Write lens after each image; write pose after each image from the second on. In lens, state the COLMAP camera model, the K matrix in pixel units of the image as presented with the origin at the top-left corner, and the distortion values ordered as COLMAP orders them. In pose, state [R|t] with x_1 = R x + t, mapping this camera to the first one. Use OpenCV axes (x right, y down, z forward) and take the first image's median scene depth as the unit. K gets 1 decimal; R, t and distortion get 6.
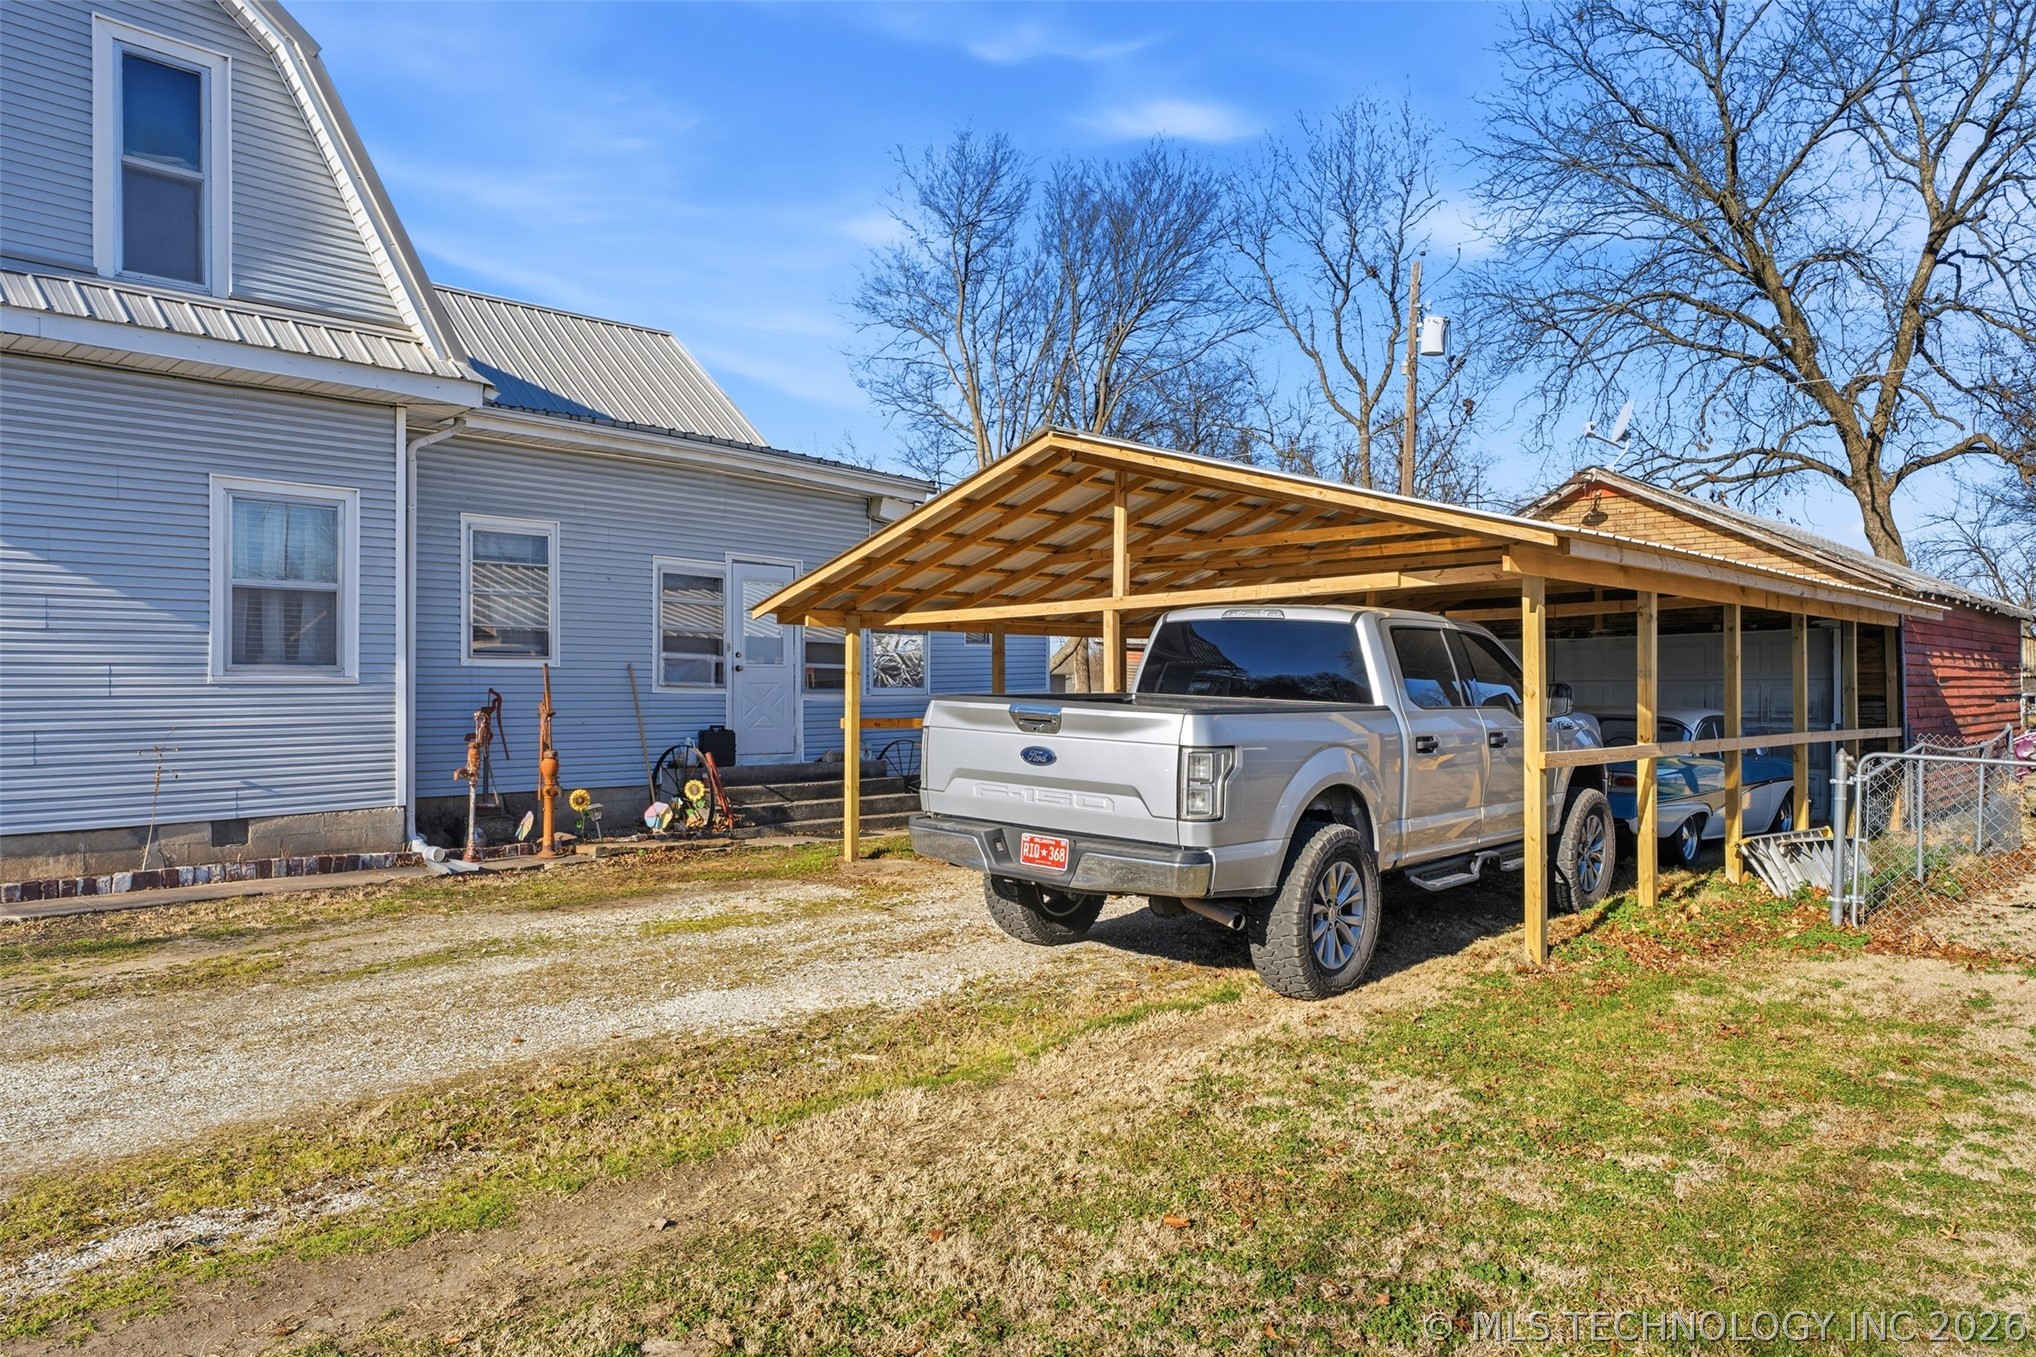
lens RADIAL K [[1348.6, 0, 1067.0], [0, 1348.6, 700.2], [0, 0, 1]] dist [-0.005352, 0.002396]
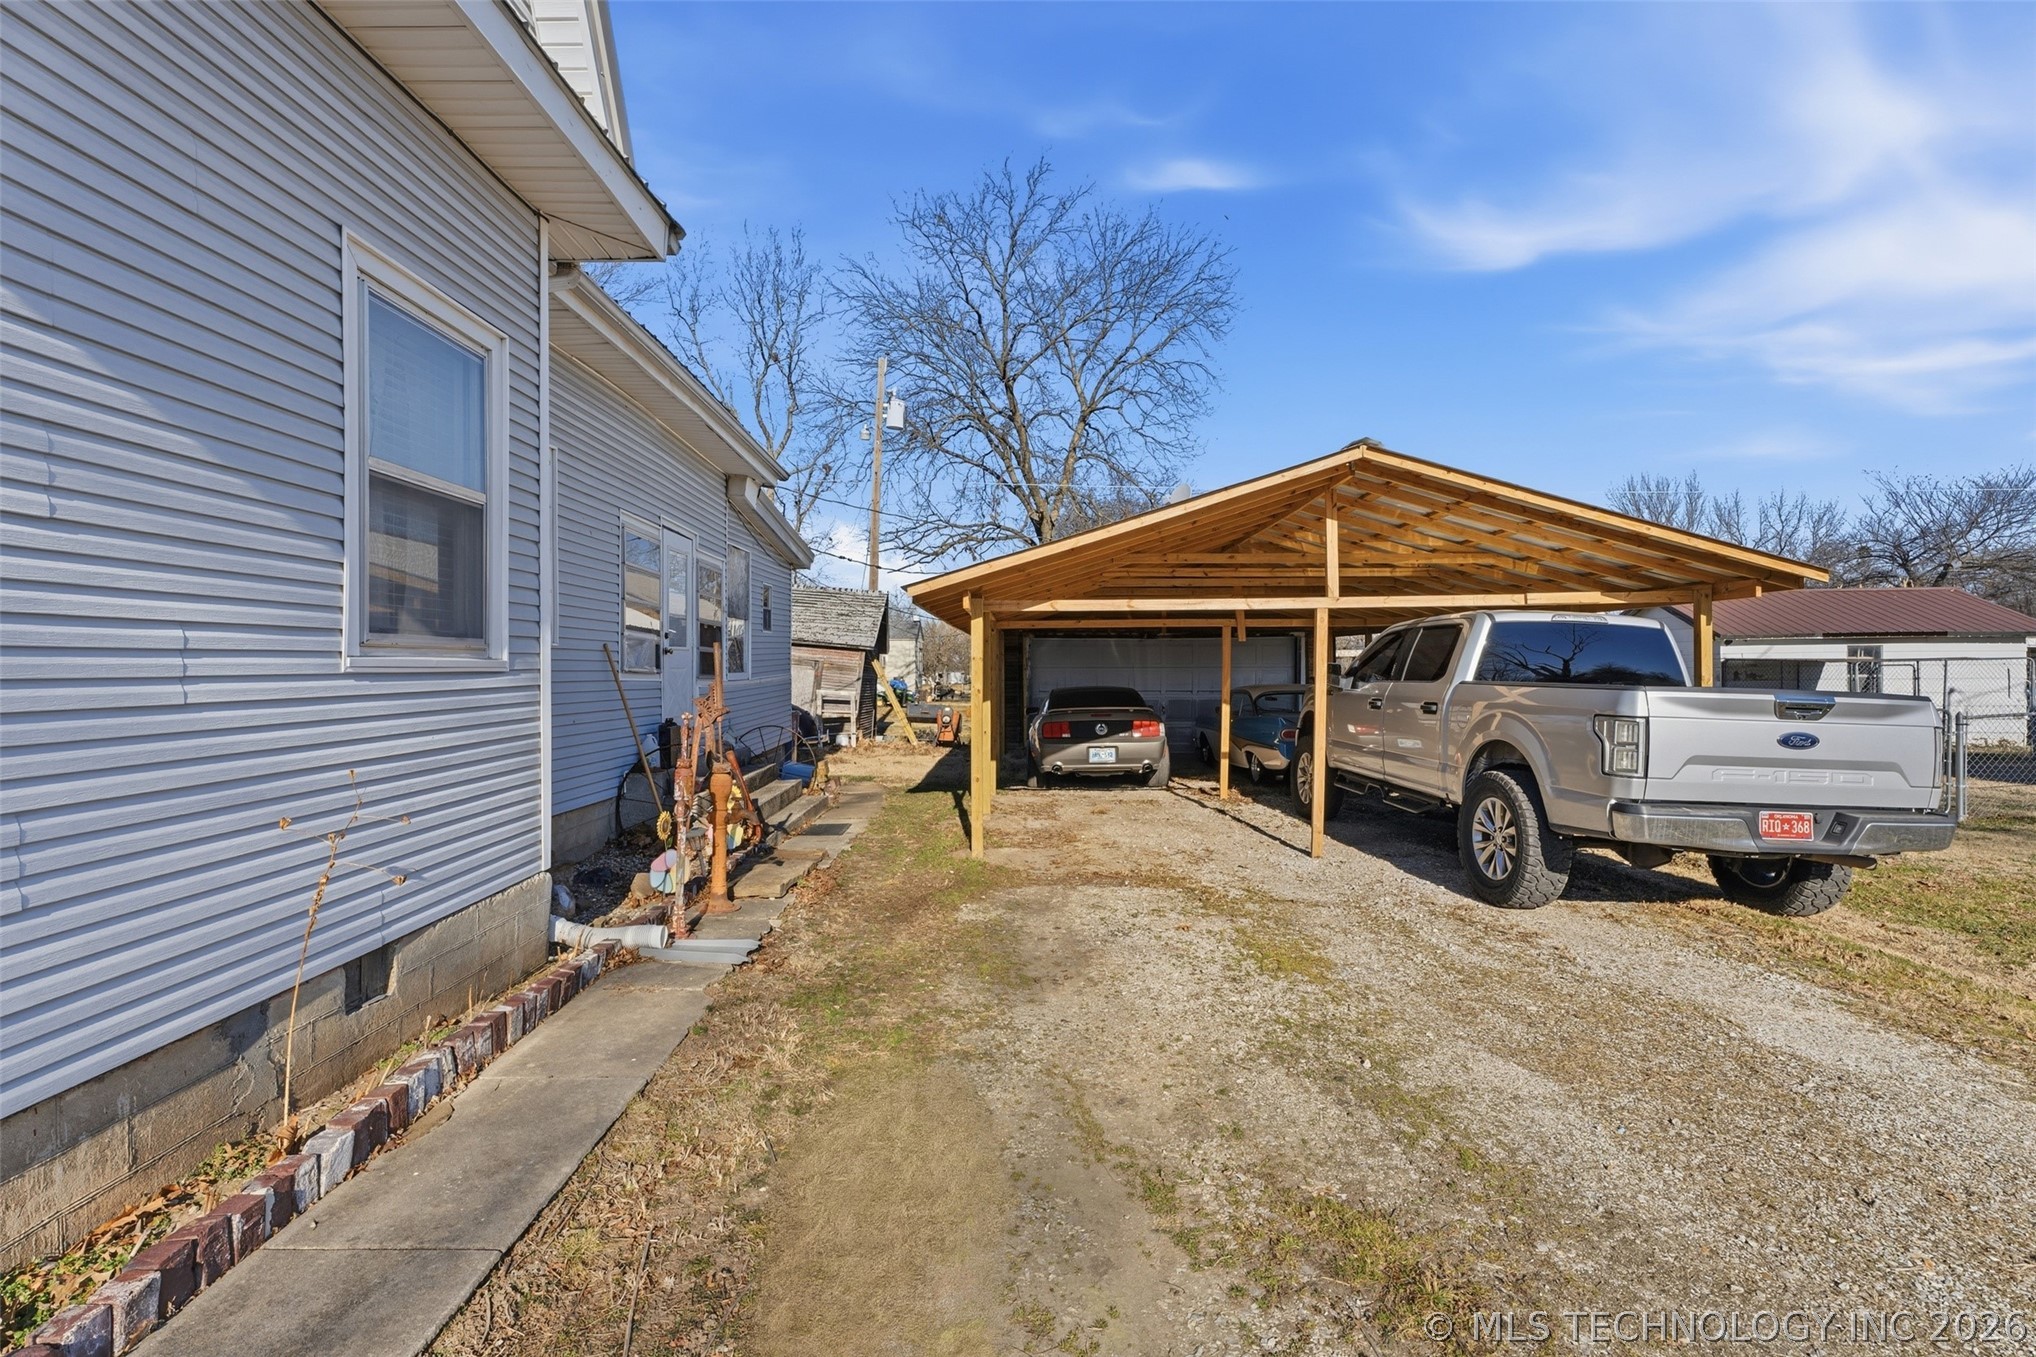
lens RADIAL K [[908.7, 0, 1025.2], [0, 908.7, 673.6], [0, 0, 1]] dist [0.000801, -0.000191]
pose [[0.729268, -0.001010, 0.684228, -0.694890], [0.003940, 0.999989, -0.002724, -0.010287], [-0.684217, 0.004682, 0.729263, 0.615537]]
